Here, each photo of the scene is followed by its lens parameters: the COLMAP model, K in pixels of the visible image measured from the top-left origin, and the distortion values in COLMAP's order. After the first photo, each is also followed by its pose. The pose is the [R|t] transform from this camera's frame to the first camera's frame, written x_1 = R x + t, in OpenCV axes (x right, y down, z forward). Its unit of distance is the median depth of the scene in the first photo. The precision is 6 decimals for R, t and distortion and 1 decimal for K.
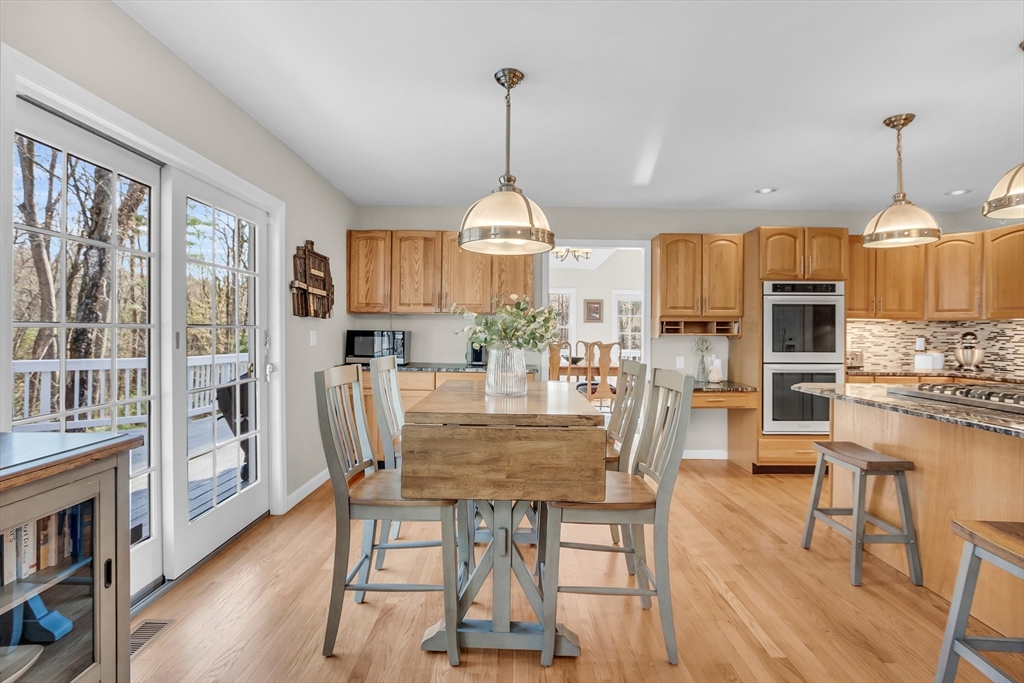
lens RADIAL K [[504.6, 0, 507.8], [0, 504.6, 329.7], [0, 0, 1]] dist [-0.014223, 0.002298]
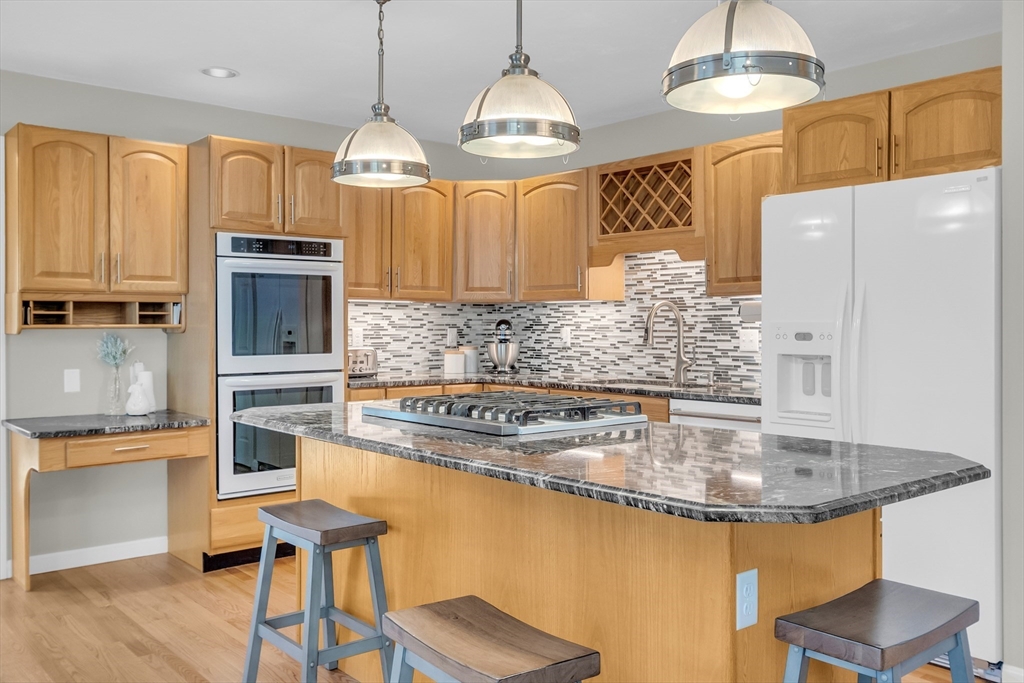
lens RADIAL K [[885.0, 0, 520.8], [0, 885.0, 326.8], [0, 0, 1]] dist [0.002391, 0.001973]
pose [[0.761218, -0.009641, 0.648425, 0.120678], [0.003489, 0.999936, 0.010771, 0.001616], [-0.648487, -0.005937, 0.761203, 0.011760]]
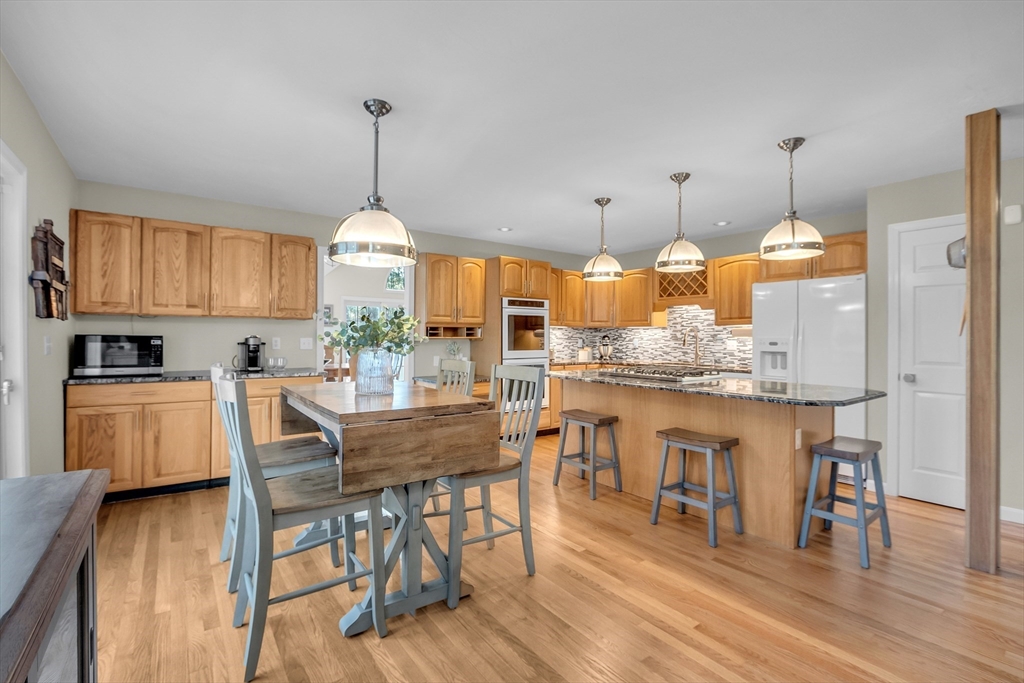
lens RADIAL K [[468.0, 0, 508.4], [0, 468.0, 334.7], [0, 0, 1]] dist [-0.019178, 0.001133]
pose [[0.798641, -0.001921, 0.601805, -0.224893], [-0.000891, 0.999990, 0.004375, -0.003480], [-0.601807, -0.004031, 0.798631, 0.003814]]
